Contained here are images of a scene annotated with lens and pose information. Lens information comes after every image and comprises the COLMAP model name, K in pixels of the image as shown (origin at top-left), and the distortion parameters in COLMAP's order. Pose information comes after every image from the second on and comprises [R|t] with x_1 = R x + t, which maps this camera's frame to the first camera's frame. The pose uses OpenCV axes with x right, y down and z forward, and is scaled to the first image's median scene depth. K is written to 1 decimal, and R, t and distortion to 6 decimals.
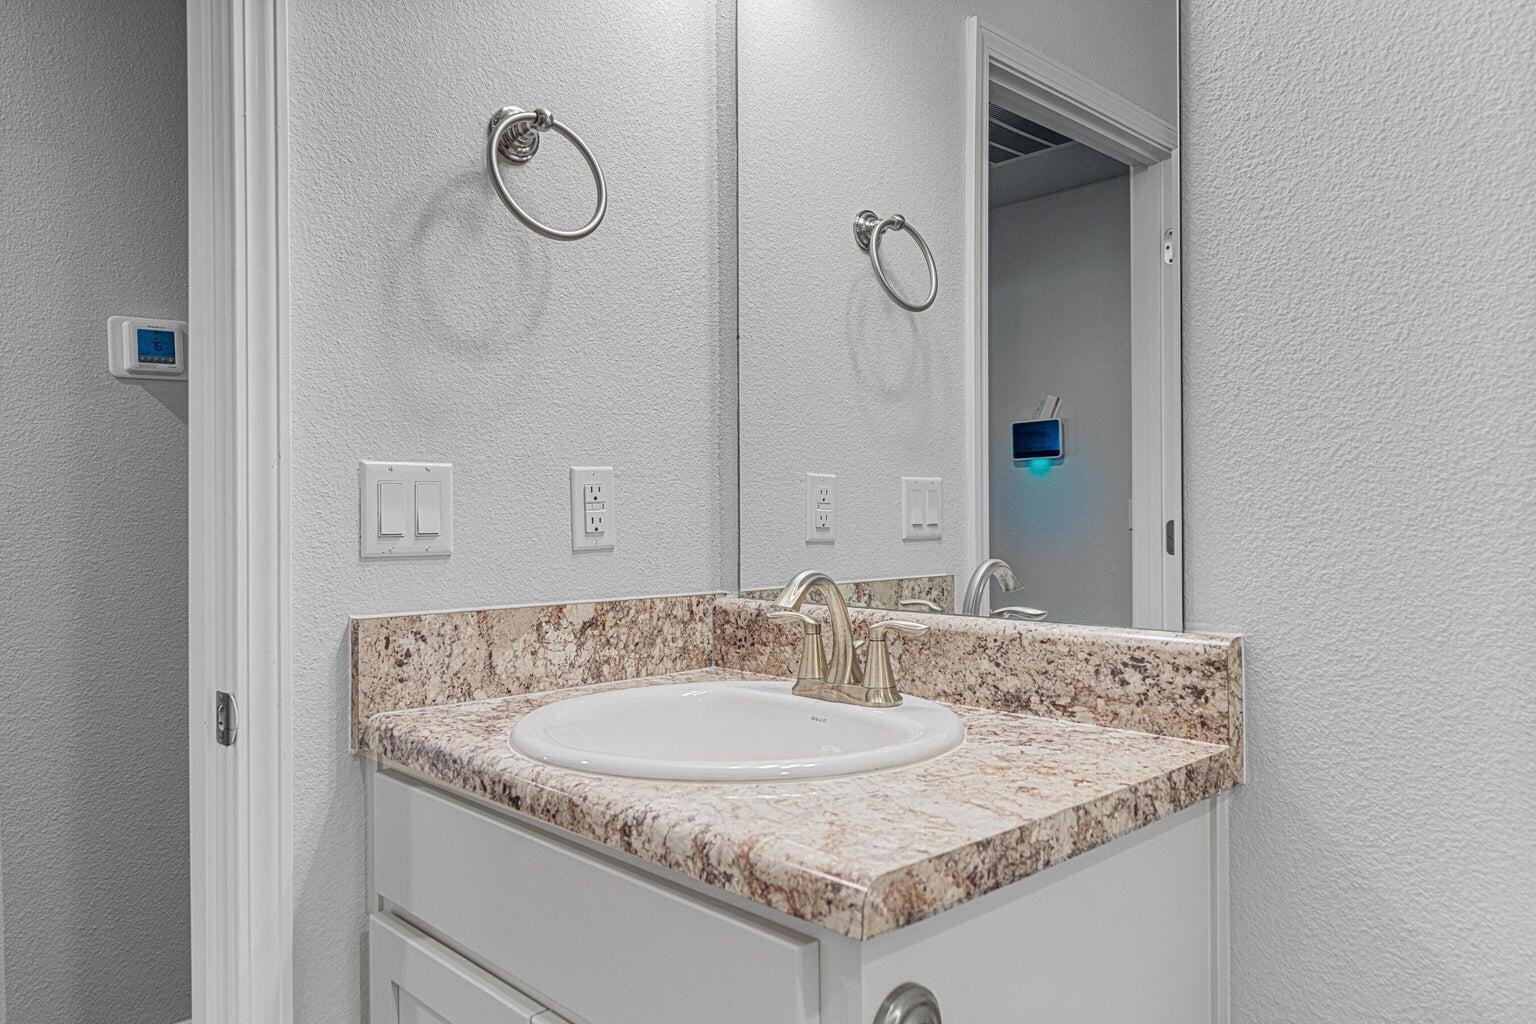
lens RADIAL K [[1042.6, 0, 768.0], [0, 1042.6, 512.0], [0, 0, 1]] dist [0.000885, -0.001557]
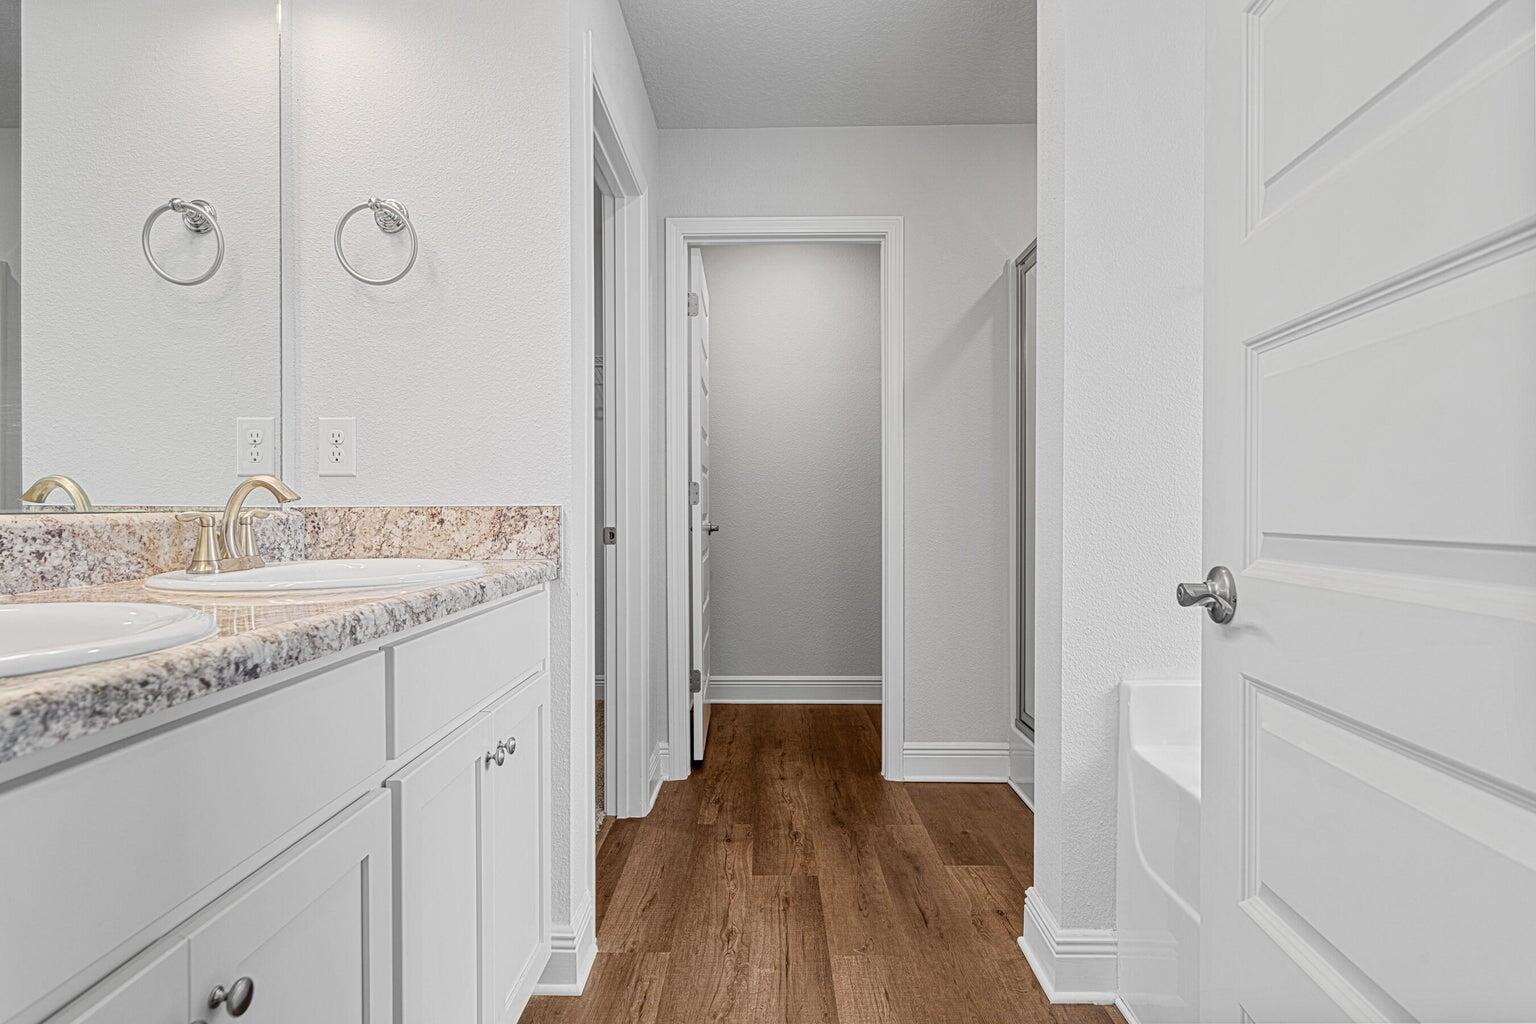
lens RADIAL K [[814.9, 0, 768.0], [0, 814.9, 512.0], [0, 0, 1]] dist [-0.003350, -0.000995]
pose [[-0.724804, 0.006071, 0.688928, -0.979290], [0.006312, 0.999978, -0.002172, 0.121748], [-0.688926, 0.002774, -0.724826, 1.085373]]
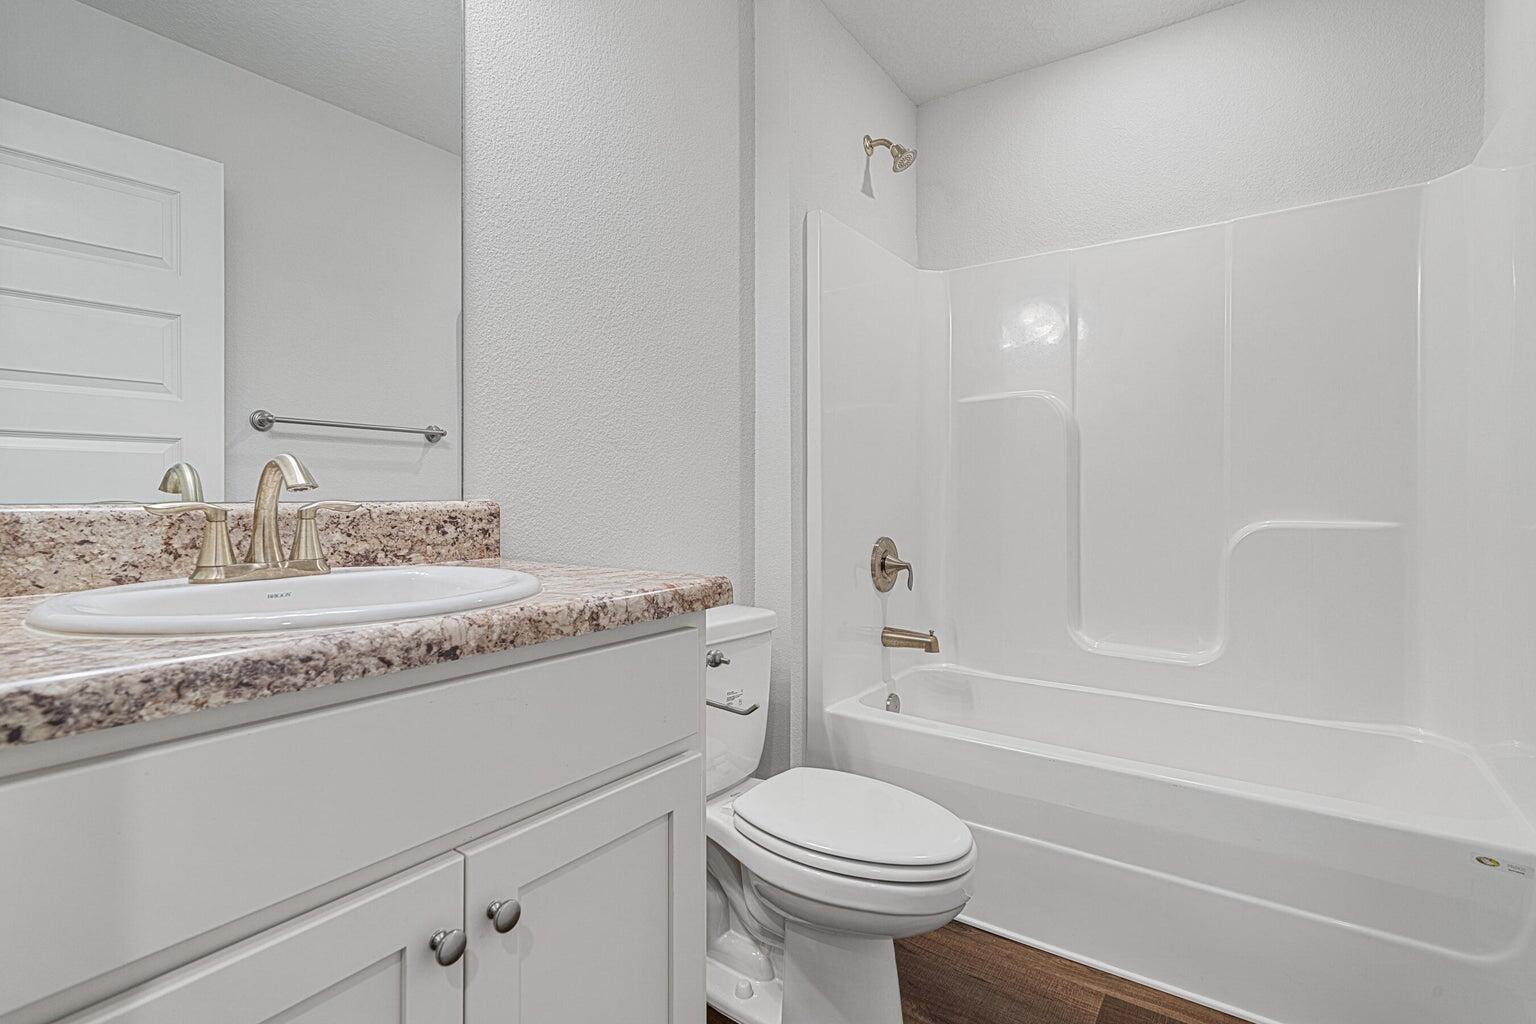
lens RADIAL K [[721.9, 0, 748.3], [0, 721.9, 513.6], [0, 0, 1]] dist [-0.010834, -0.000051]
pose [[-0.173598, -0.016387, 0.984680, -0.867318], [-0.000179, 0.999862, 0.016608, 0.117997], [-0.984817, 0.002707, -0.173577, 0.749680]]
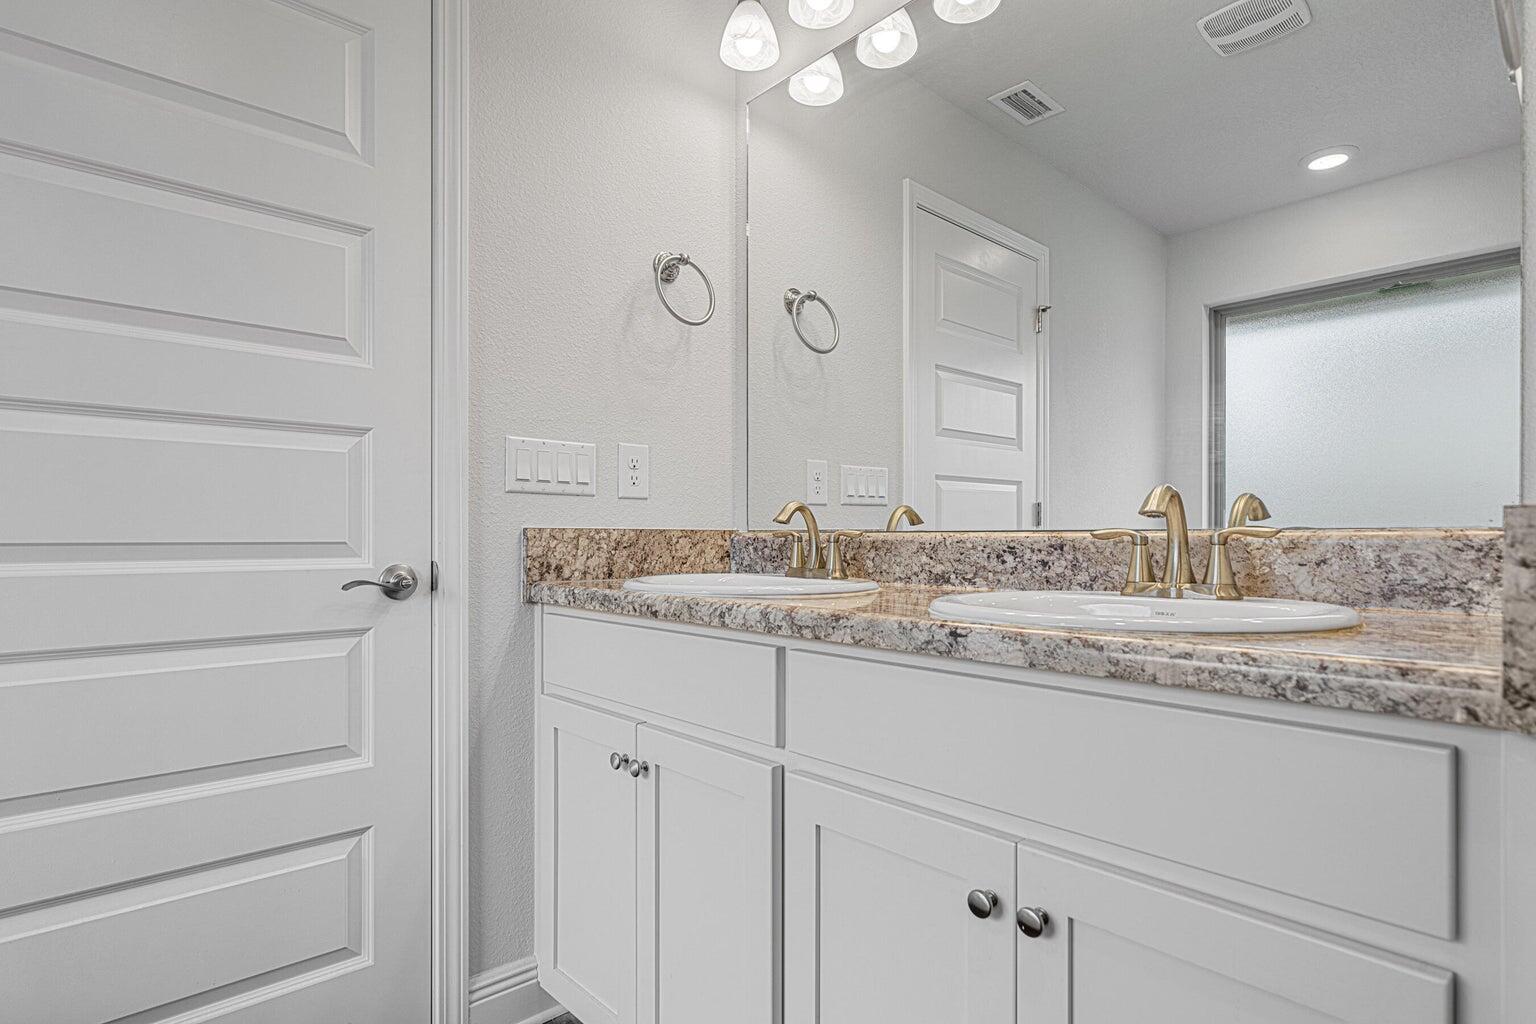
lens RADIAL K [[787.6, 0, 767.9], [0, 787.6, 536.8], [0, 0, 1]] dist [-0.003346, -0.000292]
pose [[0.999869, 0.009375, -0.013223, -0.029461], [-0.009328, 0.999950, 0.003651, 0.124964], [0.013257, -0.003527, 0.999906, -0.304688]]
